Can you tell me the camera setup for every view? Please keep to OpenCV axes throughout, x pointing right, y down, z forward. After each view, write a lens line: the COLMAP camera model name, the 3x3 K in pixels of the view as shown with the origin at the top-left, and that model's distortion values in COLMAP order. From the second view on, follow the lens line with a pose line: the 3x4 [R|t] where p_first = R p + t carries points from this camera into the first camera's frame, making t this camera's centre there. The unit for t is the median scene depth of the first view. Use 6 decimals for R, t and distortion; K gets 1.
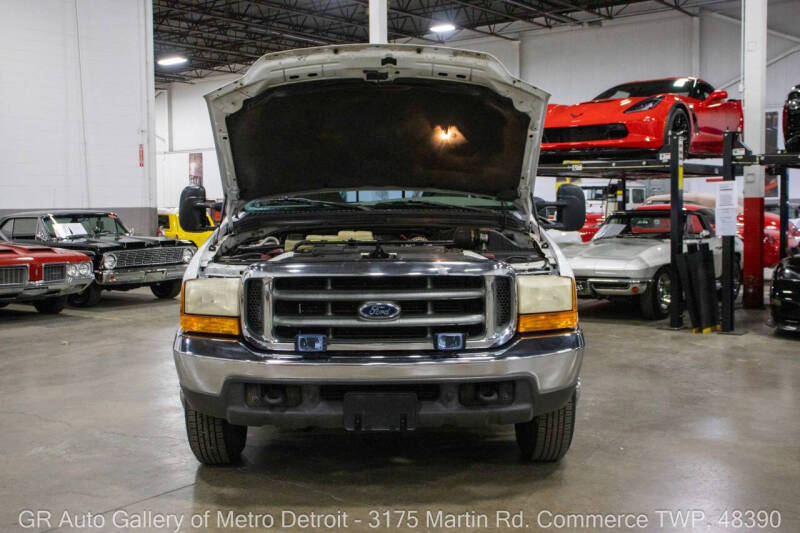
lens RADIAL K [[974.5, 0, 400.0], [0, 974.5, 266.5], [0, 0, 1]] dist [-0.018907, 0.008440]
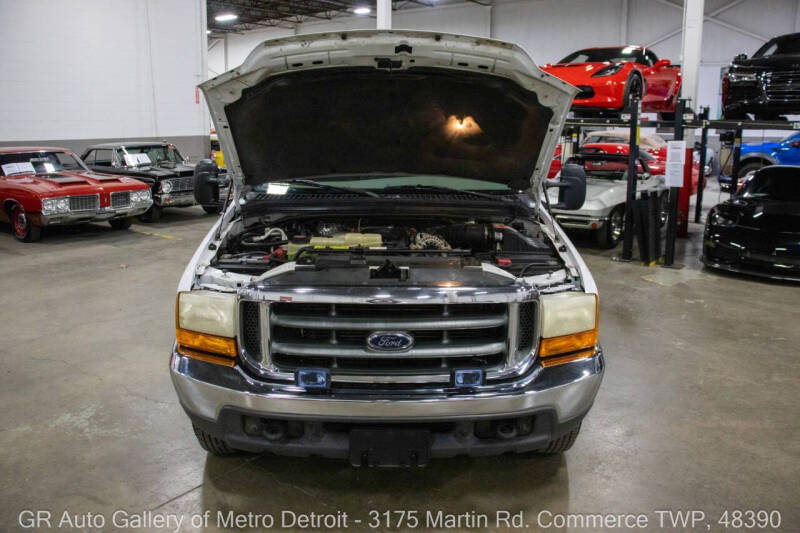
lens RADIAL K [[685.6, 0, 400.0], [0, 685.6, 266.5], [0, 0, 1]] dist [-0.155218, 0.095325]
pose [[0.999818, 0.016011, 0.010341, -0.017195], [-0.017374, 0.988680, 0.149031, -0.102695], [-0.007838, -0.149184, 0.988778, 0.348931]]
